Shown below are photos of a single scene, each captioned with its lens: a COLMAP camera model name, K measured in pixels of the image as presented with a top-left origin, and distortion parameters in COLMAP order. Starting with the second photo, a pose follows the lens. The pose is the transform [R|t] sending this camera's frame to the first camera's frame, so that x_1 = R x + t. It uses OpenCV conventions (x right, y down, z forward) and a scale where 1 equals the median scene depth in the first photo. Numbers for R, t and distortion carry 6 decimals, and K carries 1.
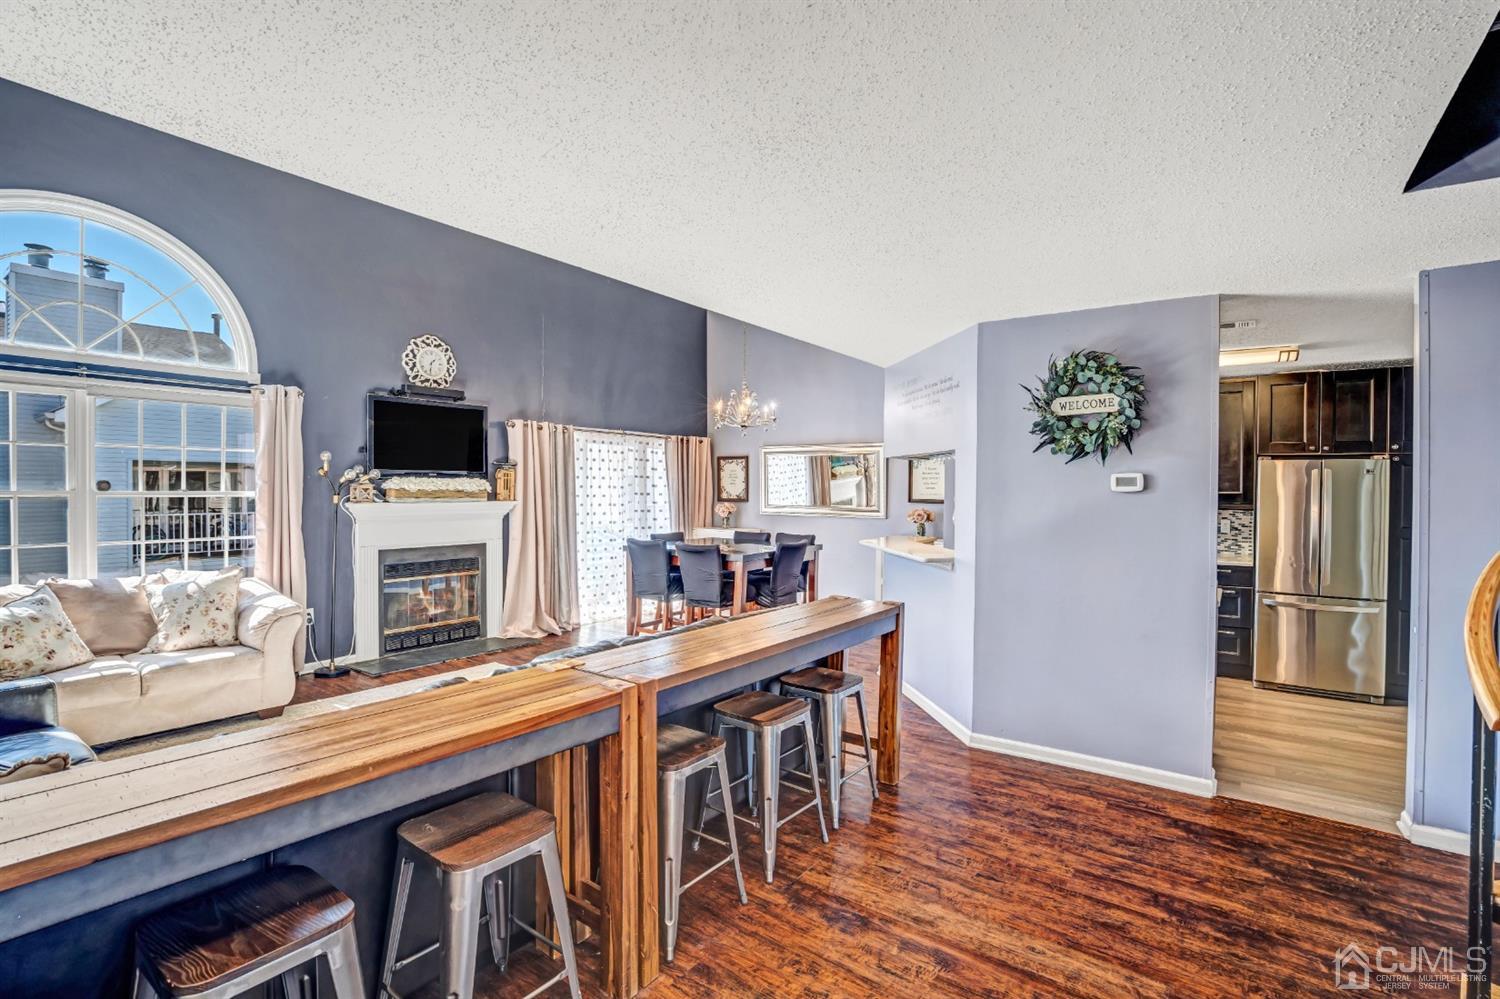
lens RADIAL K [[719.3, 0, 739.8], [0, 719.3, 495.8], [0, 0, 1]] dist [-0.003656, -0.000314]
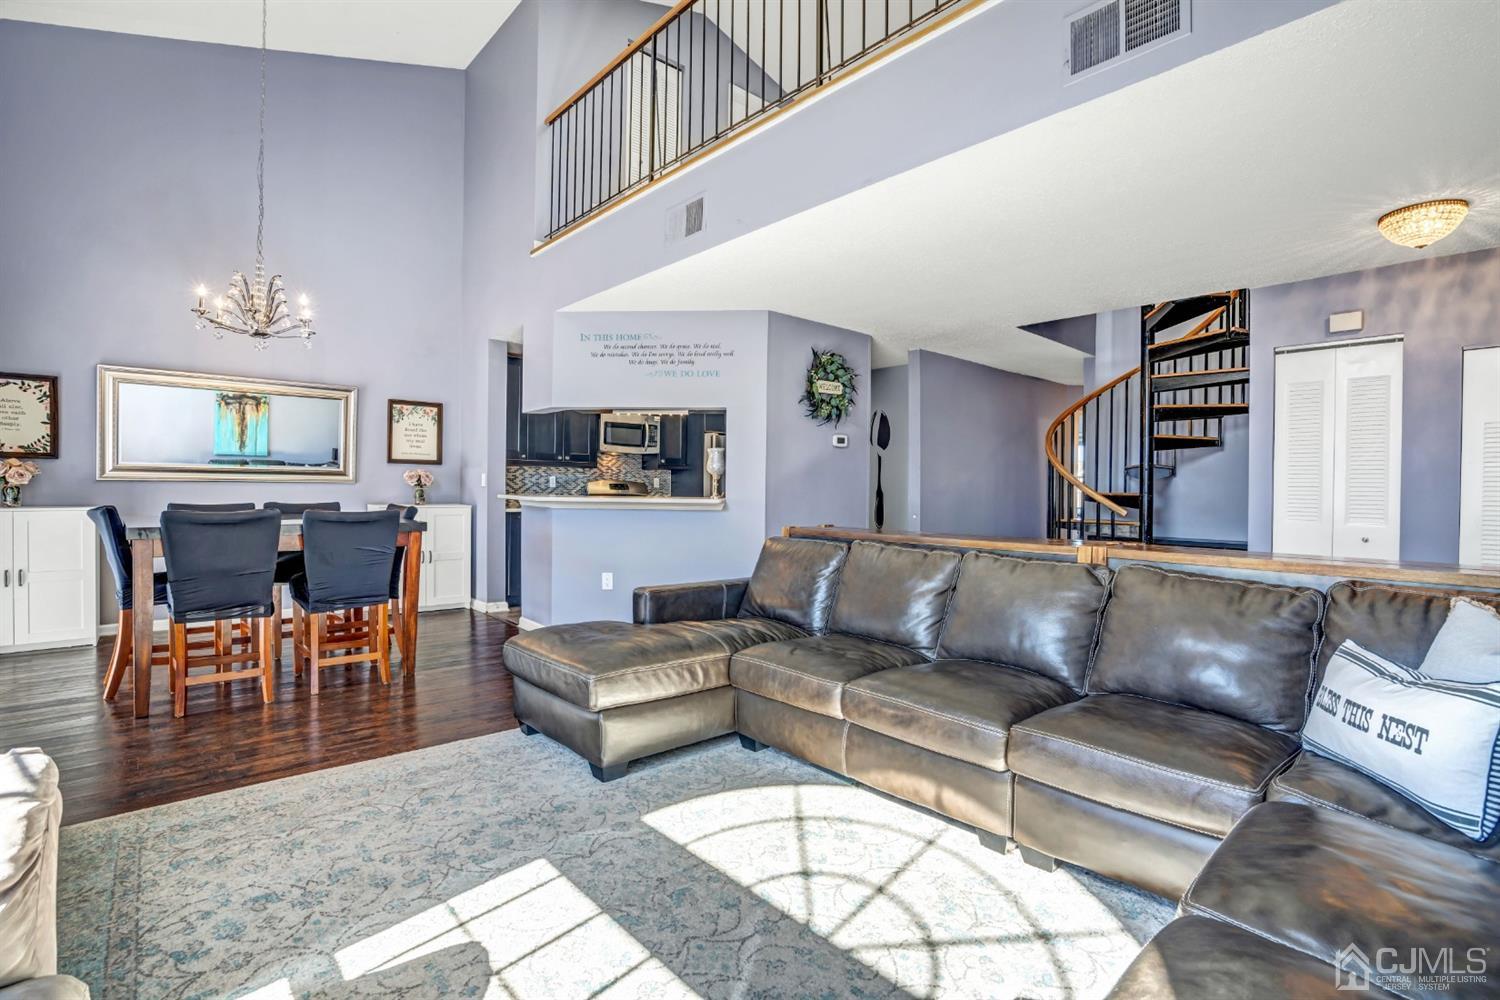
lens RADIAL K [[697.5, 0, 760.9], [0, 697.5, 491.6], [0, 0, 1]] dist [-0.054846, 0.018013]
pose [[0.186578, -0.012767, 0.982357, -0.561120], [0.003418, 0.999918, 0.012346, 0.041061], [-0.982434, 0.001054, 0.186606, 0.507176]]
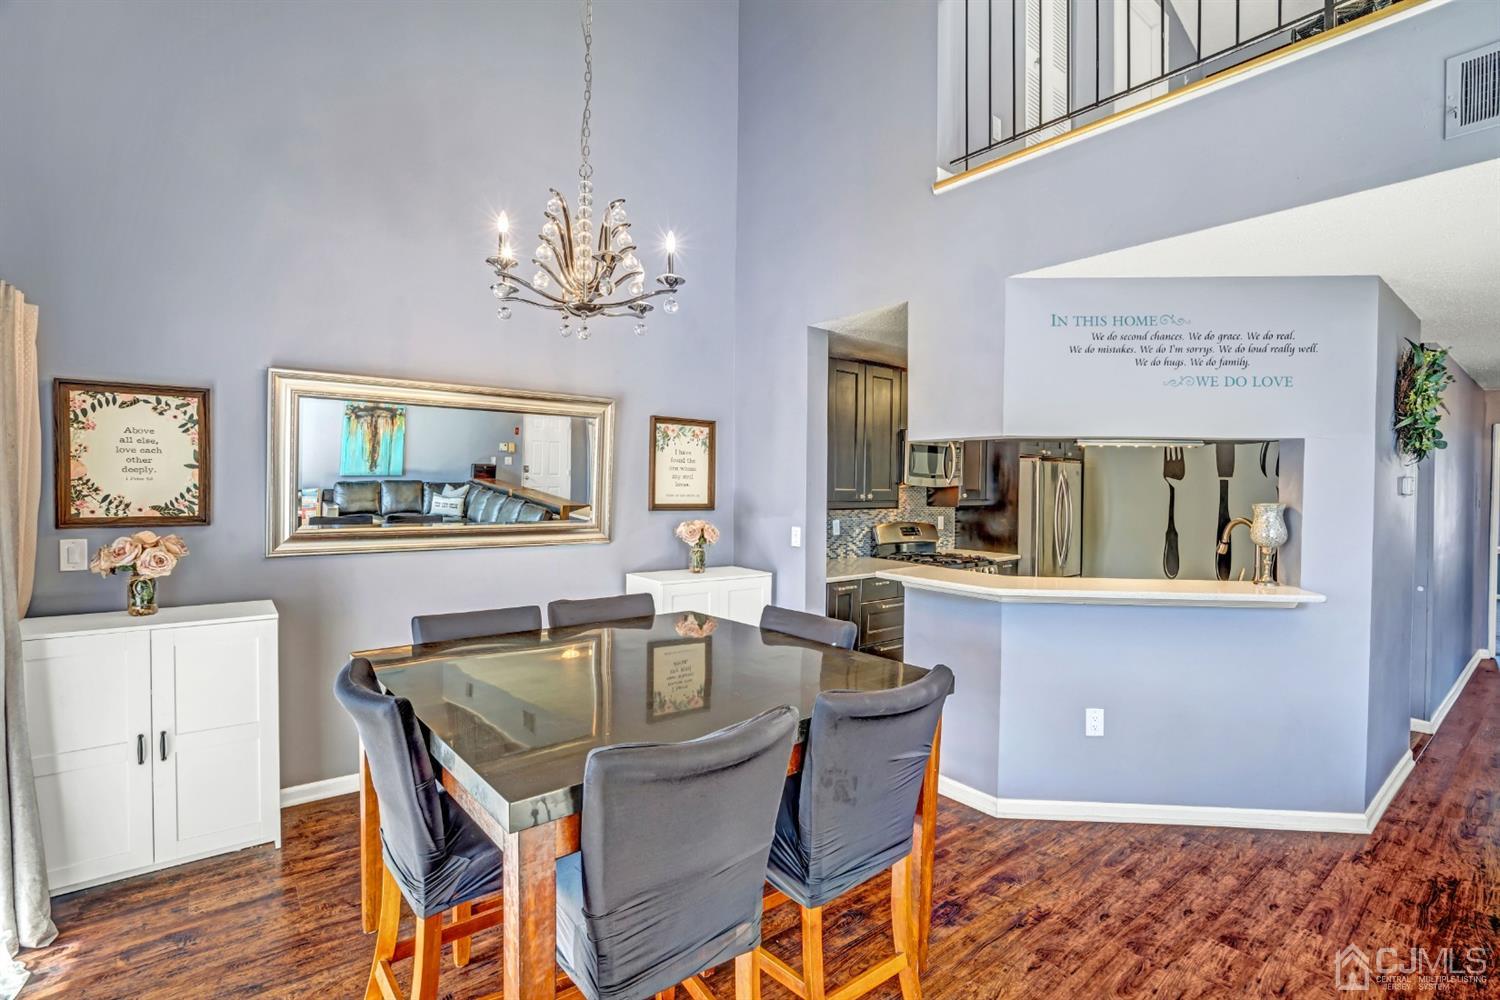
lens RADIAL K [[697.5, 0, 774.7], [0, 697.5, 495.0], [0, 0, 1]] dist [-0.054846, 0.018013]
pose [[0.237589, -0.015992, 0.971234, -0.328690], [0.003388, 0.999872, 0.015635, -0.013920], [-0.971360, -0.000424, 0.237613, 0.931909]]
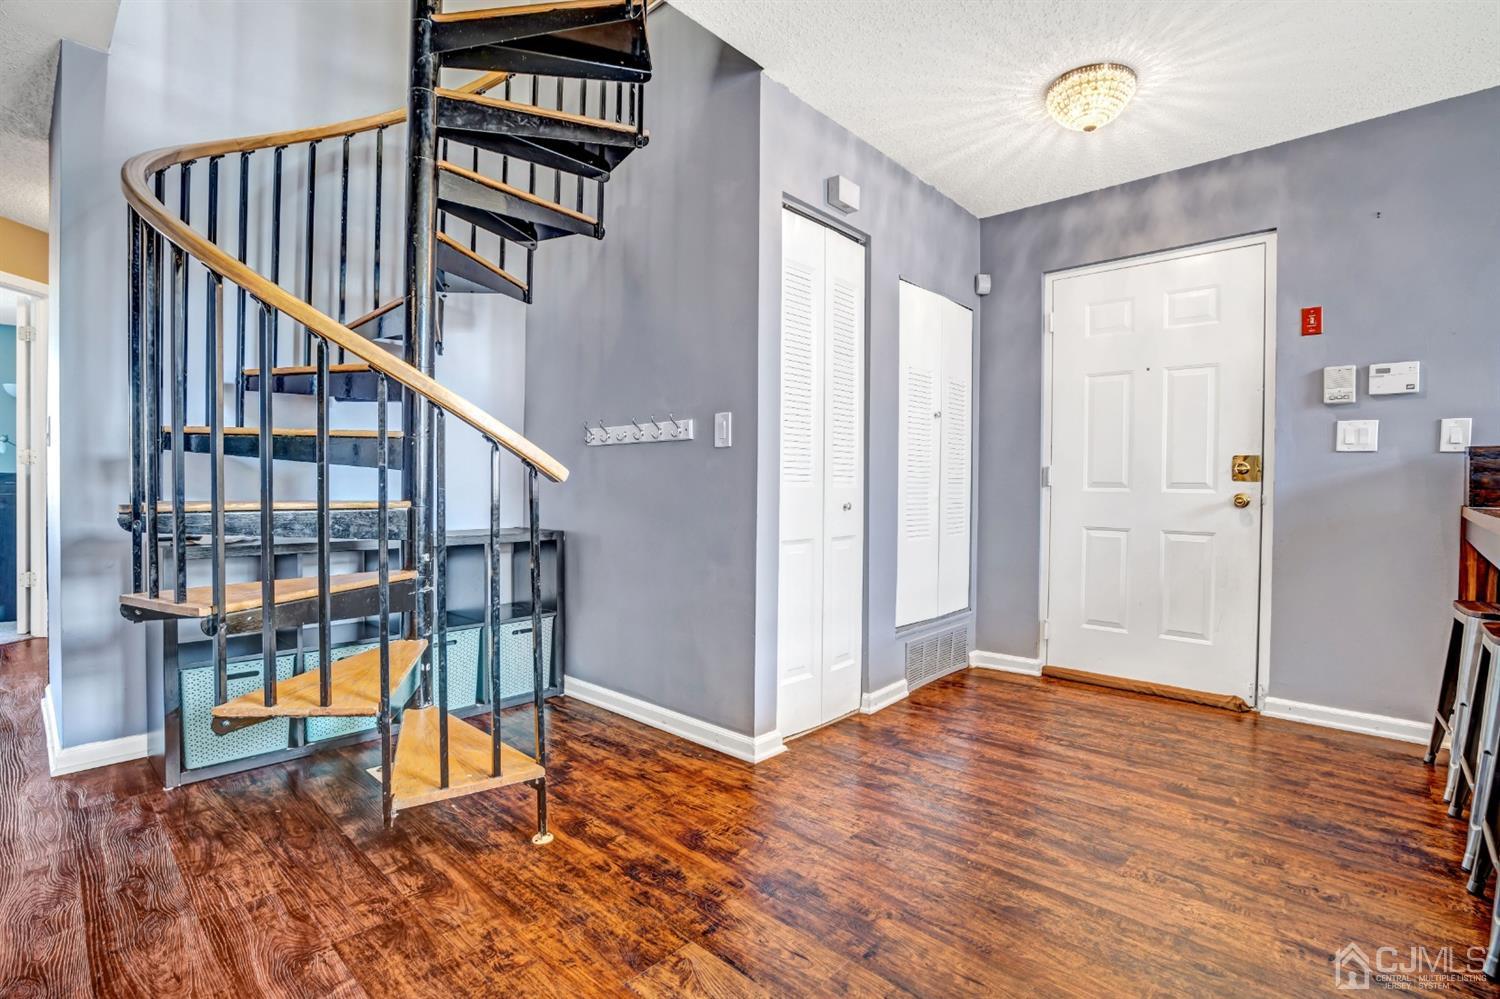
lens RADIAL K [[697.5, 0, 760.2], [0, 697.5, 493.5], [0, 0, 1]] dist [-0.054846, 0.018013]
pose [[-0.996187, -0.021544, 0.084547, 0.149222], [-0.019857, 0.999588, 0.020745, 0.075574], [-0.084959, 0.018988, -0.996204, 0.538137]]
